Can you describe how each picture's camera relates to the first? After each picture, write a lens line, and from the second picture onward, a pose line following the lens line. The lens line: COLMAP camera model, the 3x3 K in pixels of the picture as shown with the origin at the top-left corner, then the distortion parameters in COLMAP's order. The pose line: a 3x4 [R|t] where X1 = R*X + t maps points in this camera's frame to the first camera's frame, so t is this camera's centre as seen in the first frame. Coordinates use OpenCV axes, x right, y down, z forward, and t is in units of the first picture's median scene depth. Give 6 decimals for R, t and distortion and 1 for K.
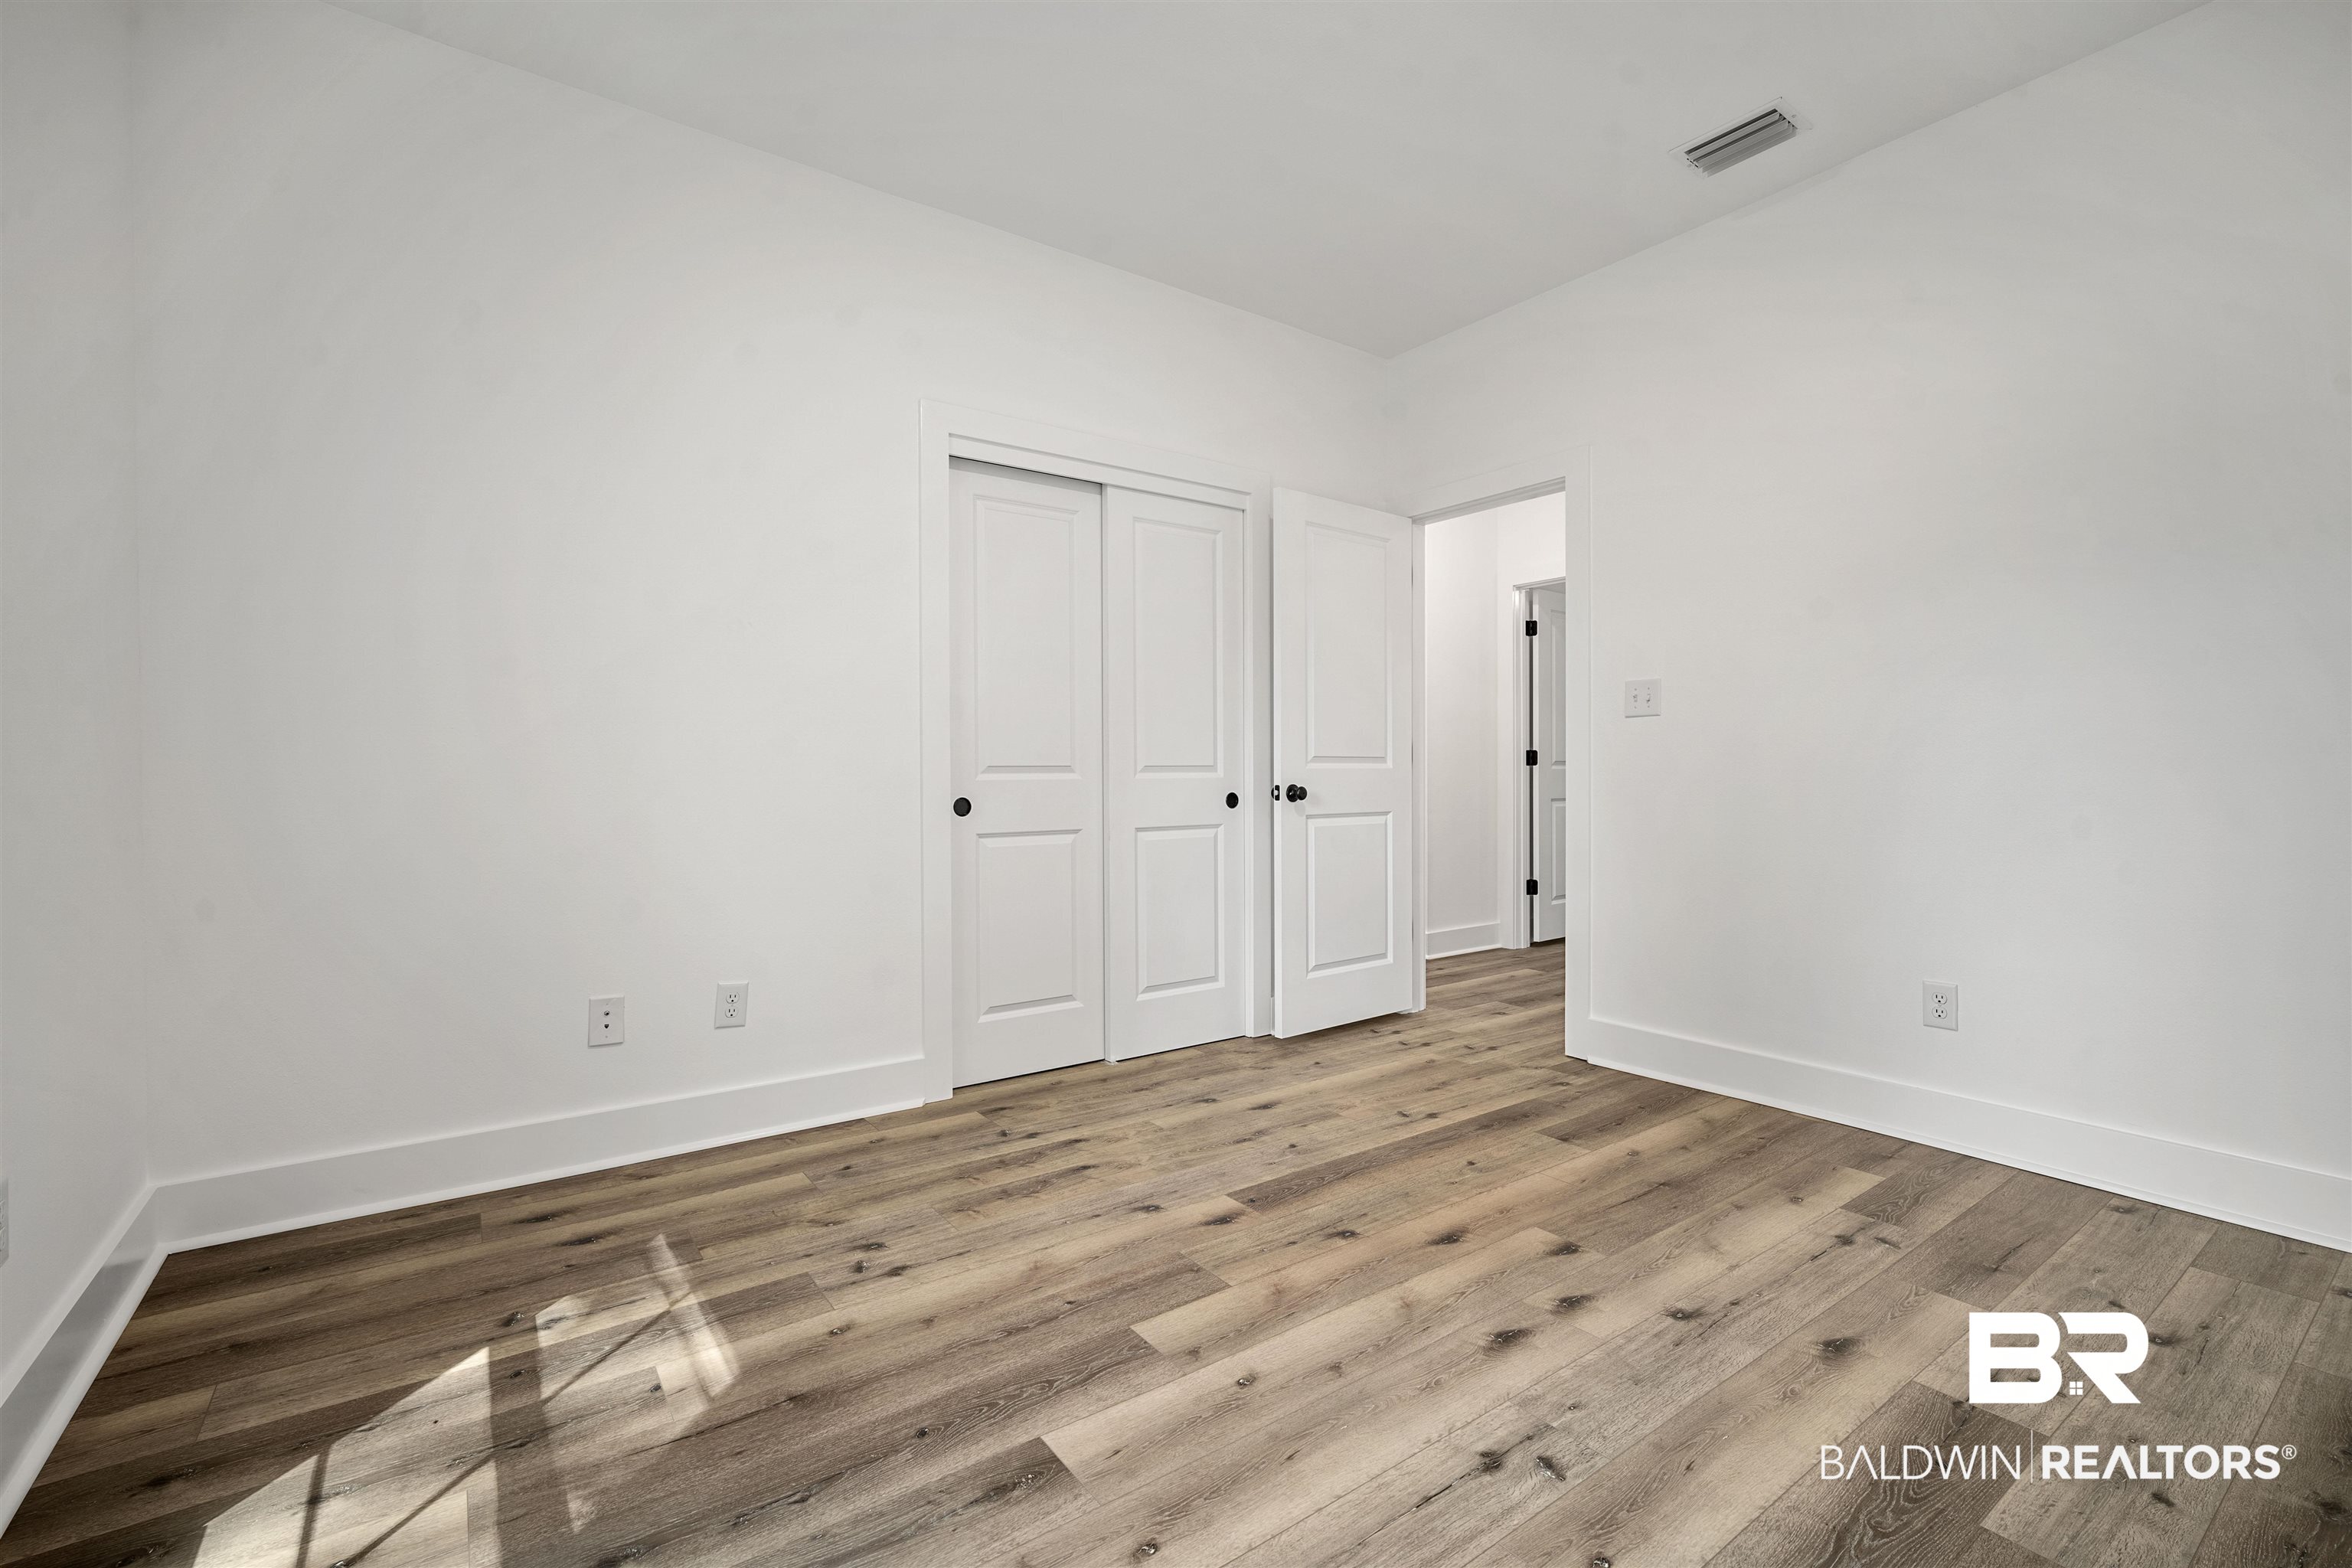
lens RADIAL K [[1036.7, 0, 1191.5], [0, 1036.7, 784.4], [0, 0, 1]] dist [-0.015978, 0.003945]
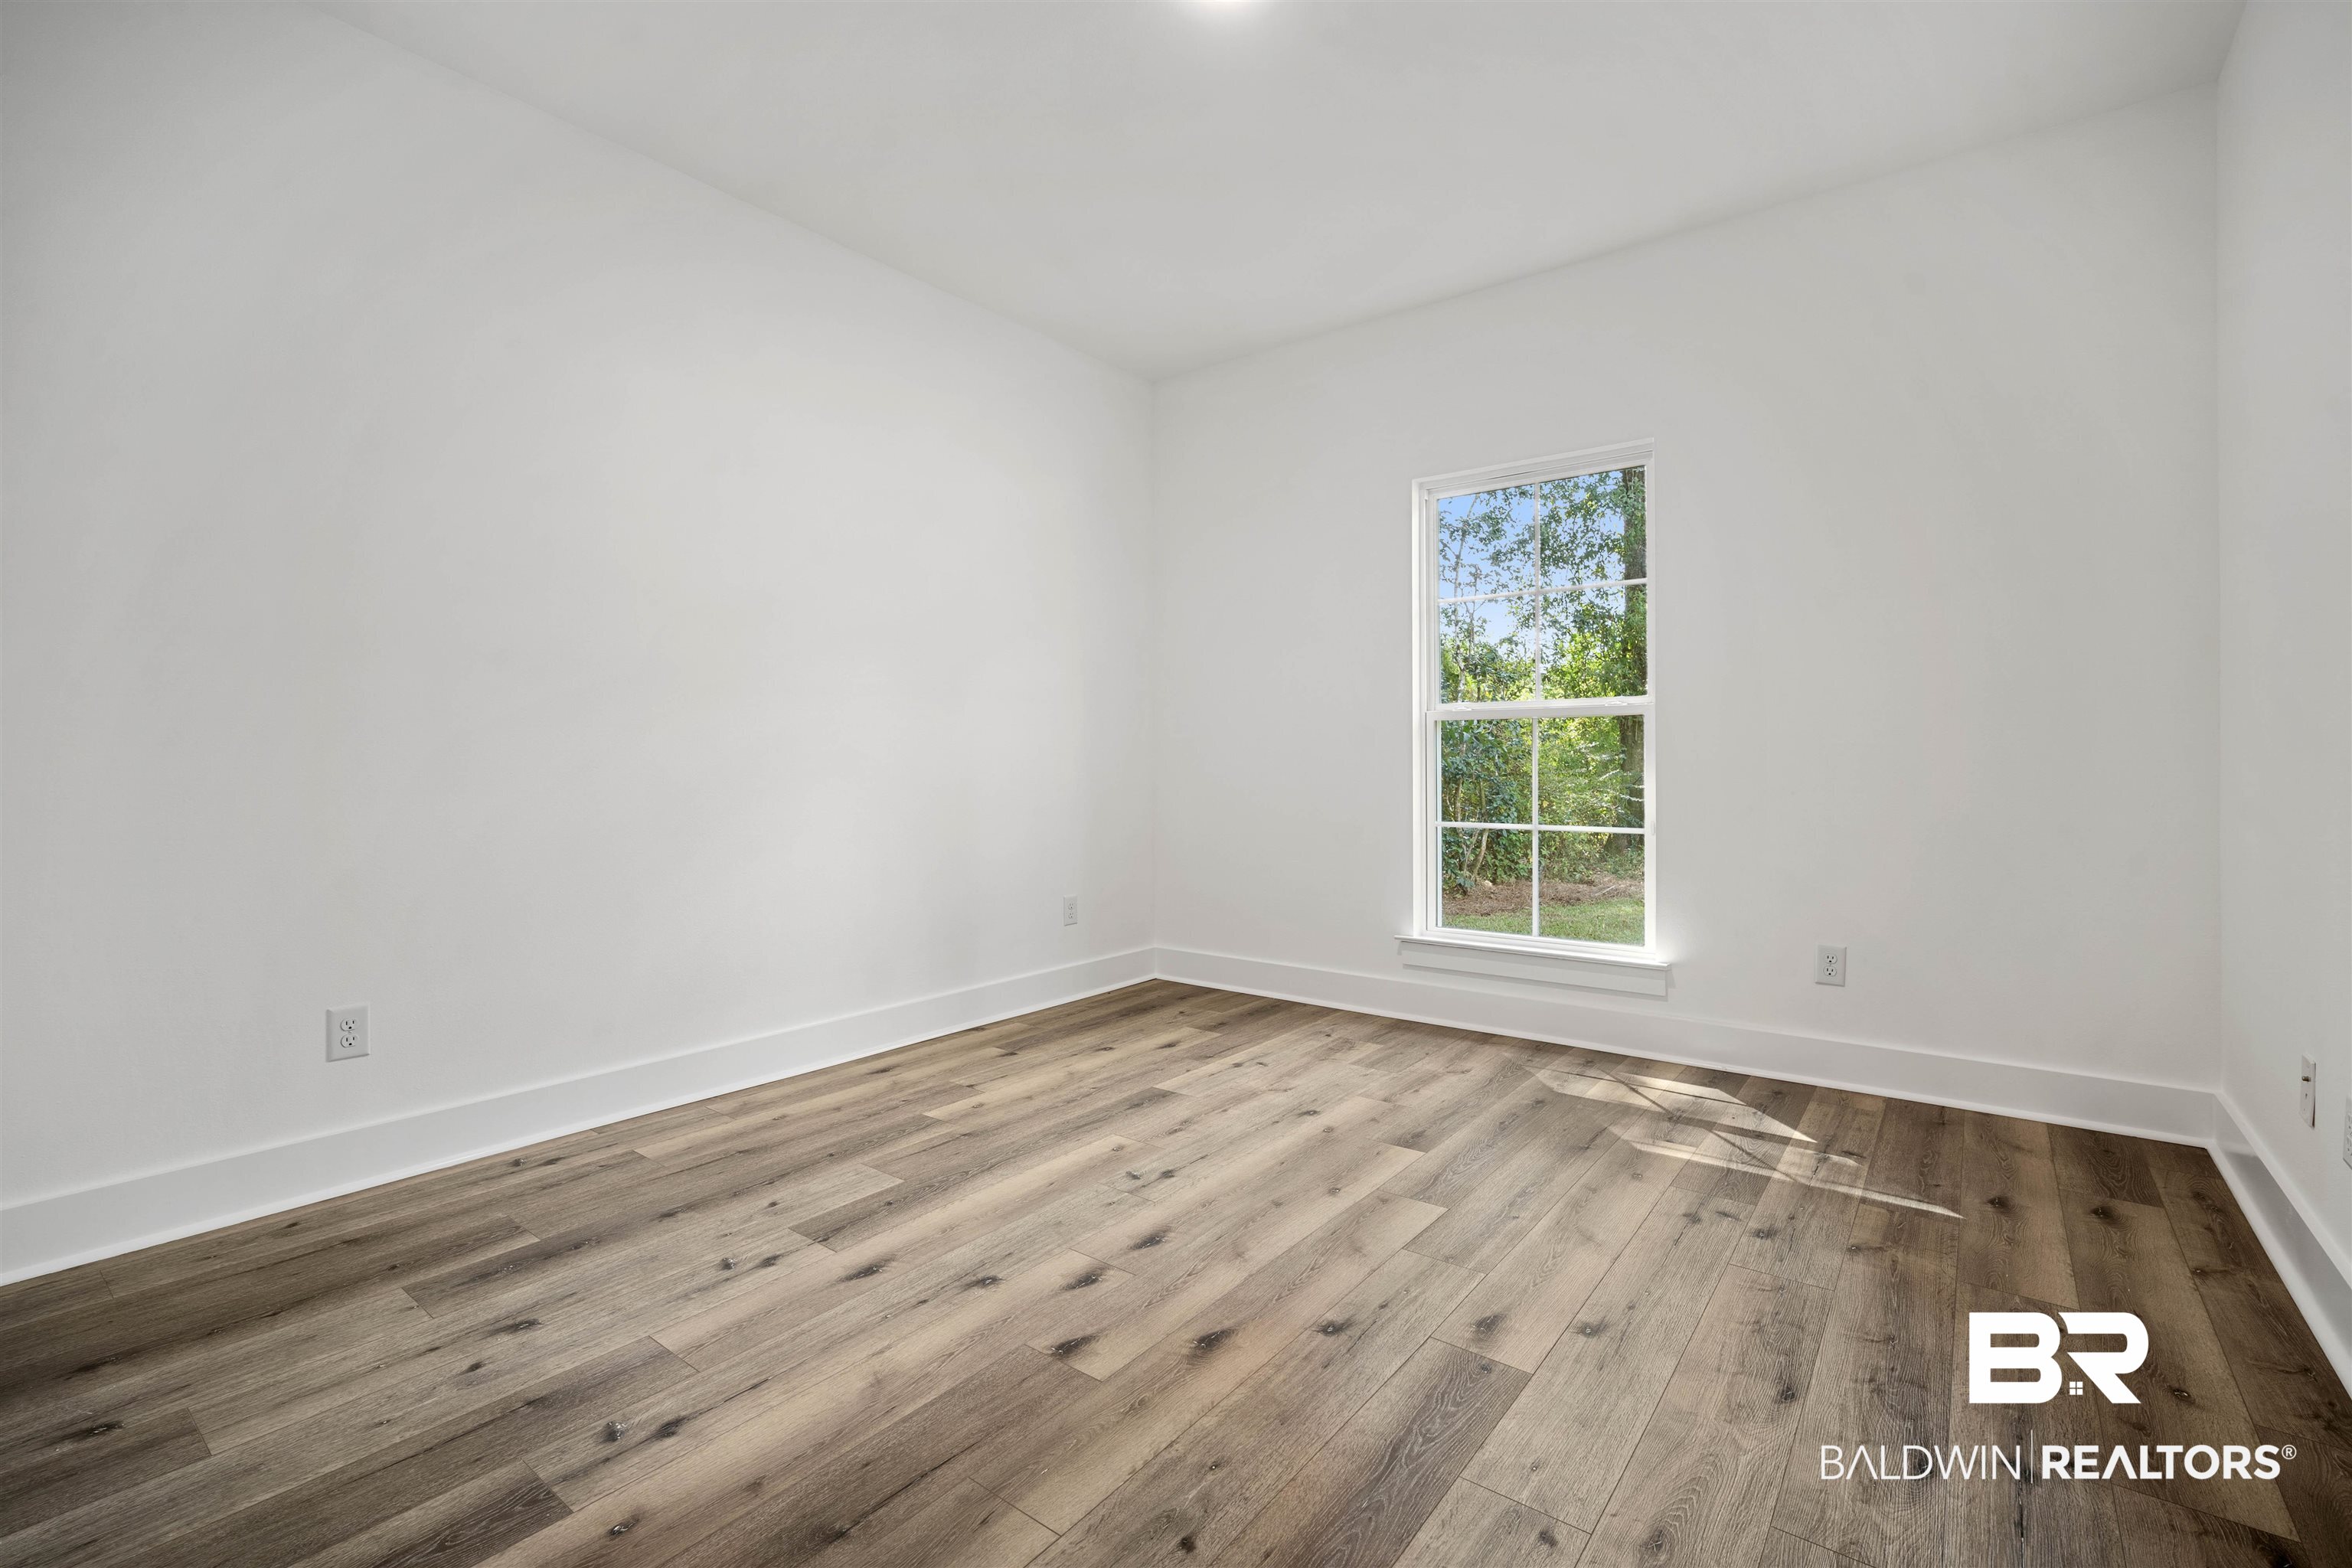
lens RADIAL K [[1036.7, 0, 1191.5], [0, 1036.7, 784.4], [0, 0, 1]] dist [-0.015978, 0.003945]
pose [[-0.960069, 0.012495, -0.279483, 0.565463], [0.002344, 0.999326, 0.036624, -0.025450], [0.279753, 0.034507, -0.959452, 2.054557]]
